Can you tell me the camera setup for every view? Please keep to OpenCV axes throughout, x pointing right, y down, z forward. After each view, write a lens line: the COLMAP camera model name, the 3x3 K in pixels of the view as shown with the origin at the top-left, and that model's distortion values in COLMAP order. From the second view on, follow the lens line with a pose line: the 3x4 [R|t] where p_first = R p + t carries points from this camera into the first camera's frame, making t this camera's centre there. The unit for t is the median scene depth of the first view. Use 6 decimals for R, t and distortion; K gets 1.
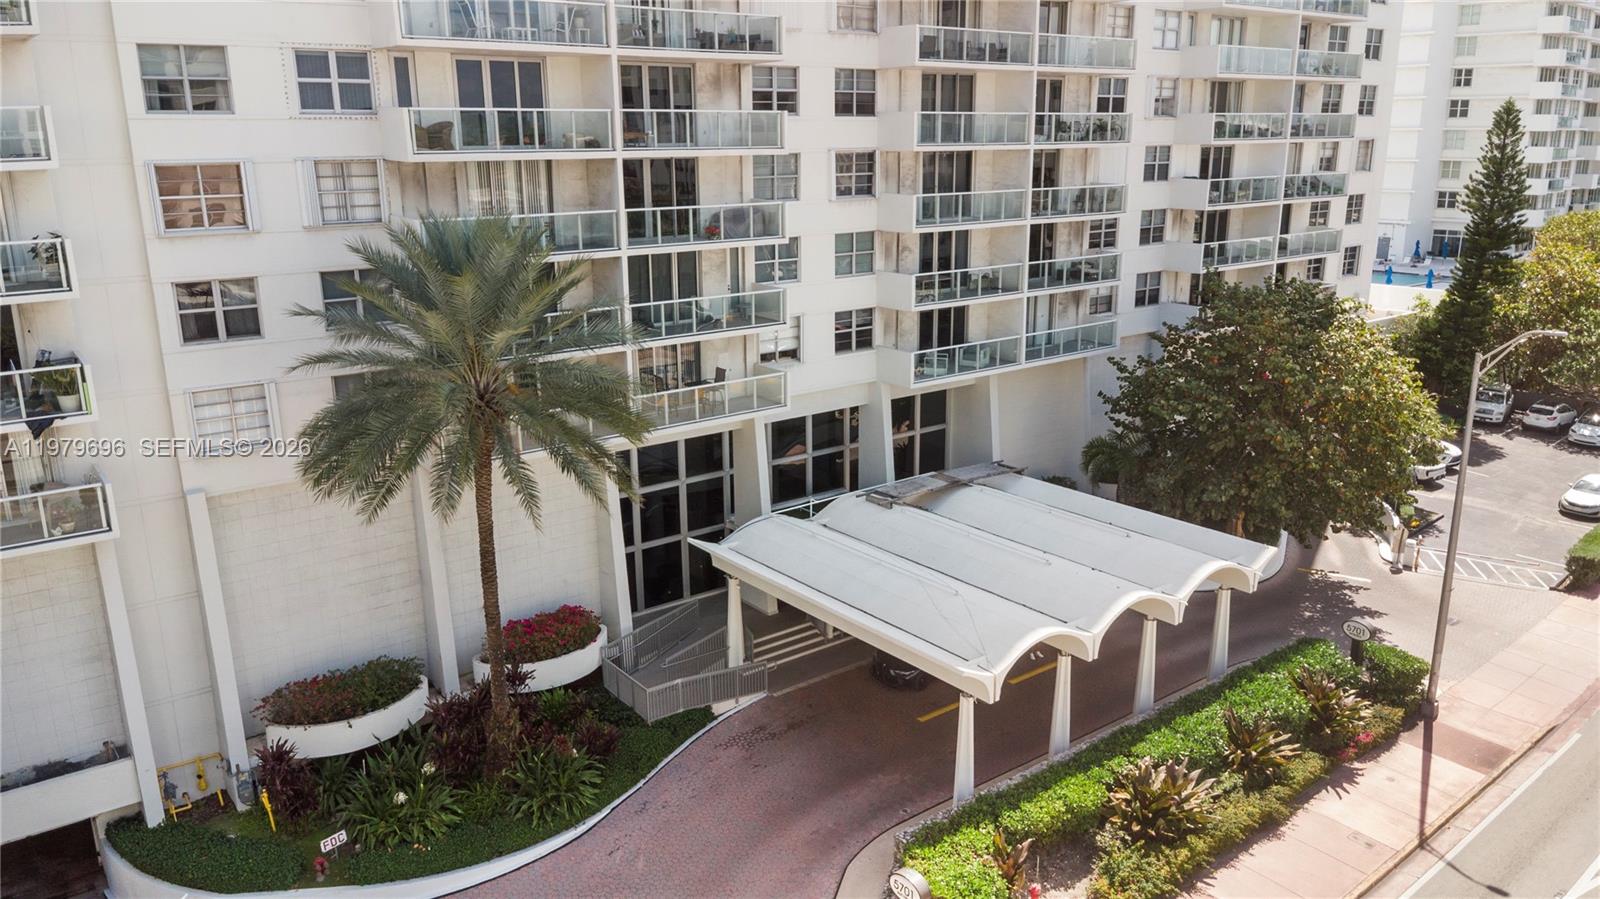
lens RADIAL K [[1097.9, 0, 806.2], [0, 1097.9, 412.7], [0, 0, 1]] dist [0.050230, -0.081979]
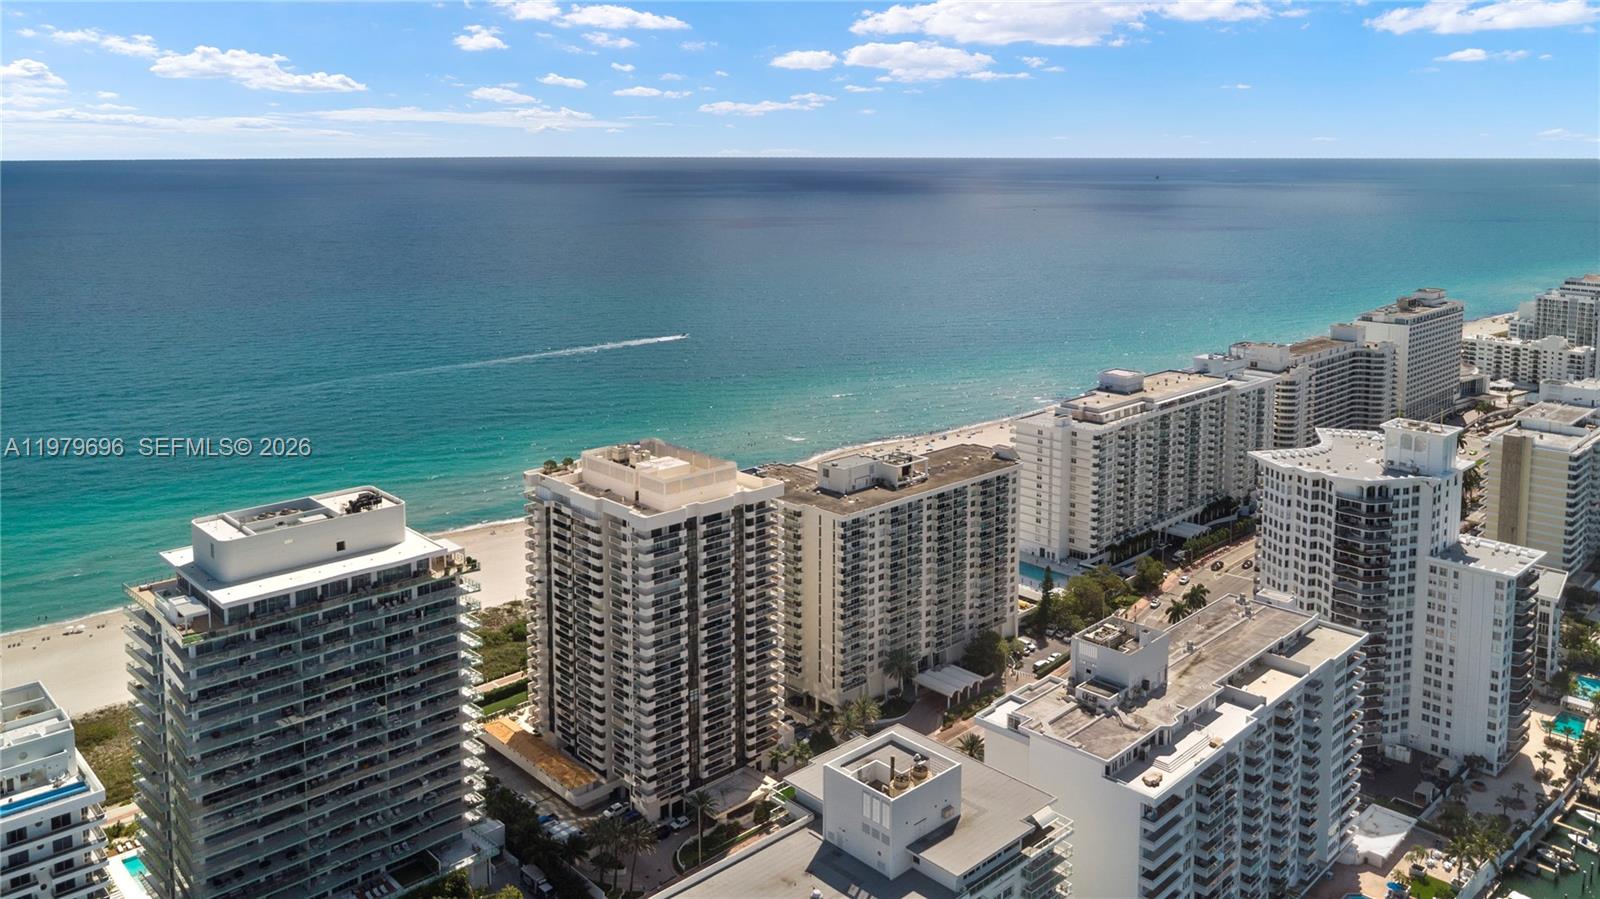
lens RADIAL K [[1152.2, 0, 795.4], [0, 1152.2, 455.0], [0, 0, 1]] dist [0.009691, 0.003293]
pose [[0.992915, -0.022460, 0.116687, -1.618106], [0.023053, 0.999727, -0.003735, -1.275503], [-0.116572, 0.006399, 0.993162, -6.153947]]
